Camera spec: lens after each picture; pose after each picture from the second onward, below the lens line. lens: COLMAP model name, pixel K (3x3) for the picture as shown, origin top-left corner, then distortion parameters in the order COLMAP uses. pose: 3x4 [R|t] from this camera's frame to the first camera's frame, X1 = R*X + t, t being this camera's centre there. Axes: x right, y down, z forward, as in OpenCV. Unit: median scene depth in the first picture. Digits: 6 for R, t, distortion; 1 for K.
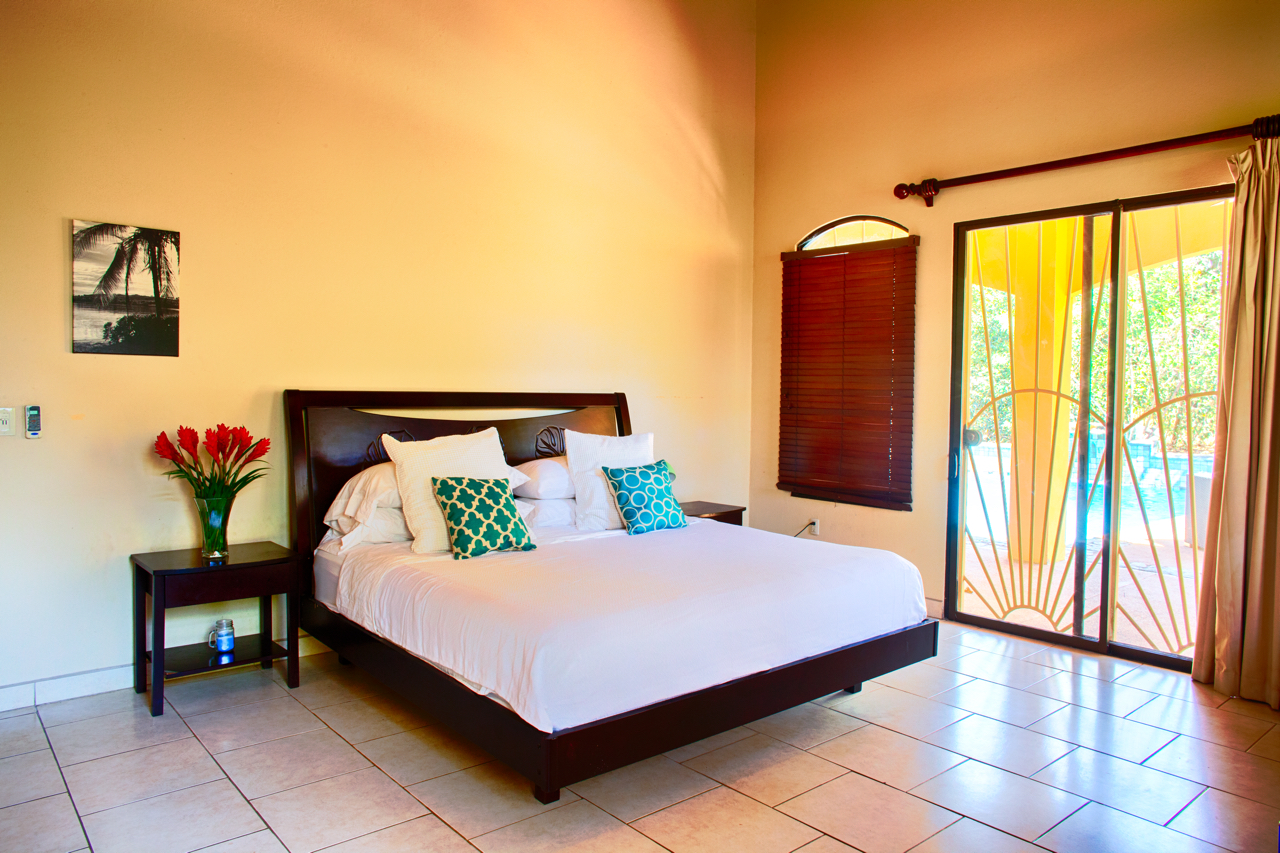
lens RADIAL K [[878.9, 0, 637.7], [0, 878.9, 416.5], [0, 0, 1]] dist [-0.062336, 0.063896]
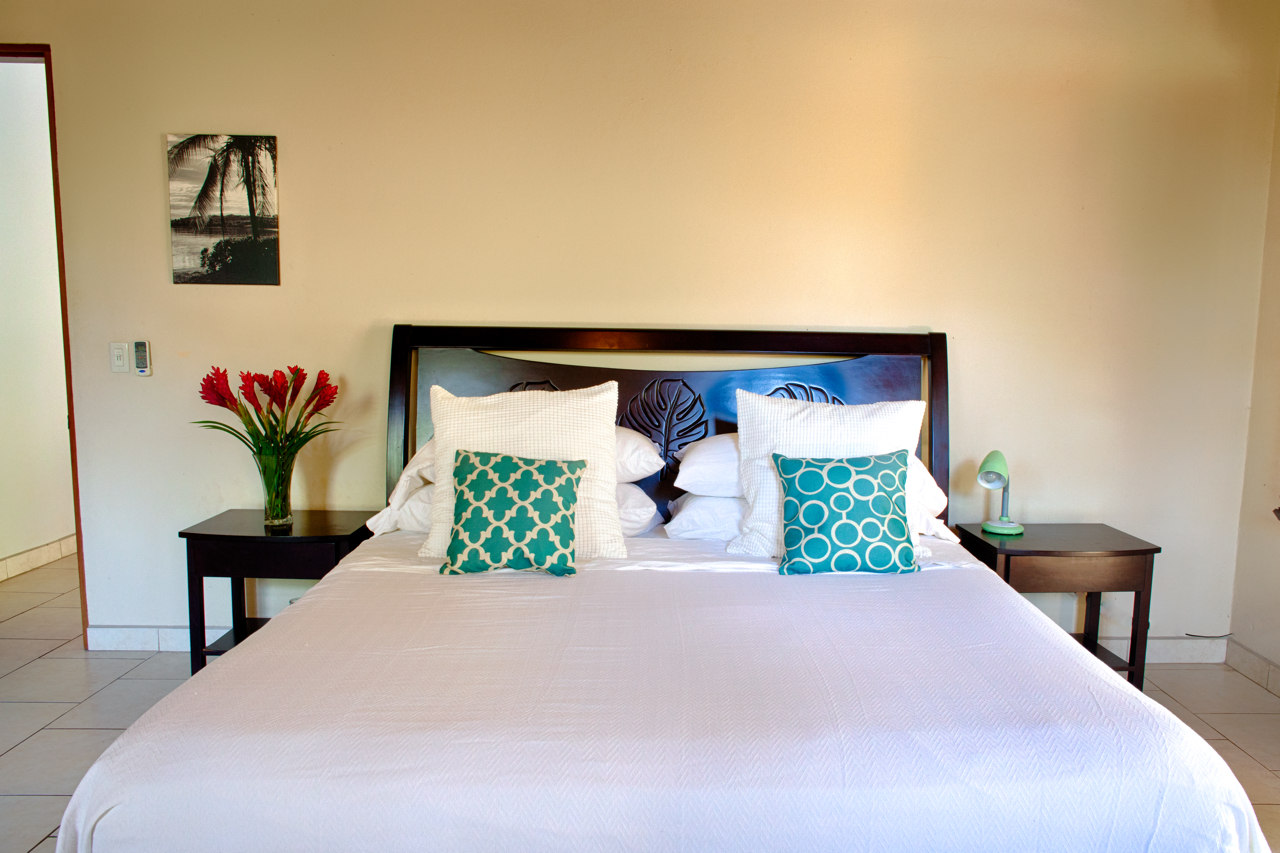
lens RADIAL K [[976.7, 0, 681.1], [0, 976.7, 447.7], [0, 0, 1]] dist [-0.074998, 0.076299]
pose [[0.768409, 0.079719, -0.634974, 0.396611], [-0.024874, 0.995182, 0.094841, -0.010287], [0.639475, -0.057082, 0.766690, 0.527997]]
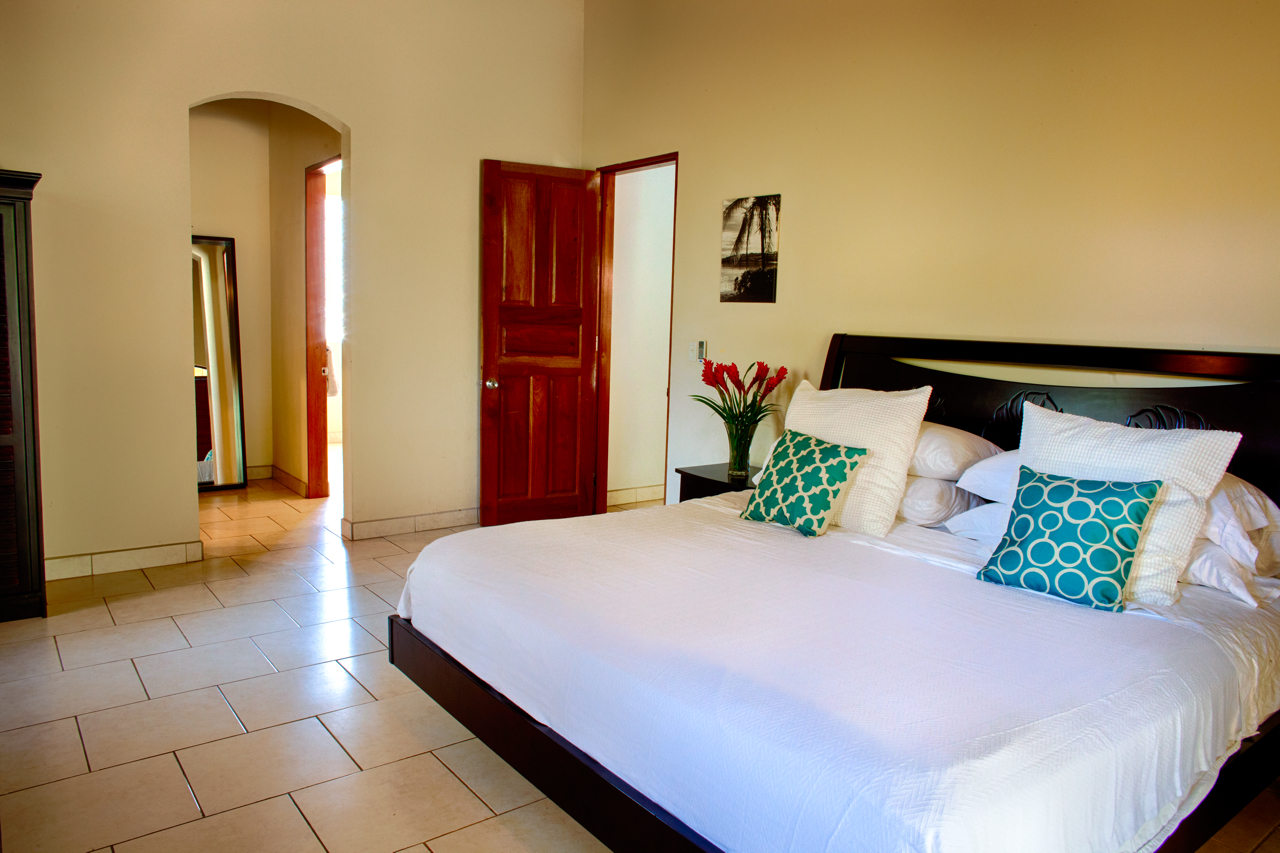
lens RADIAL K [[878.9, 0, 637.7], [0, 878.9, 416.5], [0, 0, 1]] dist [-0.062336, 0.063896]
pose [[-0.046154, 0.094068, -0.994495, 0.670268], [-0.064995, 0.993164, 0.096958, -0.020612], [0.996818, 0.069112, -0.039724, 0.894096]]
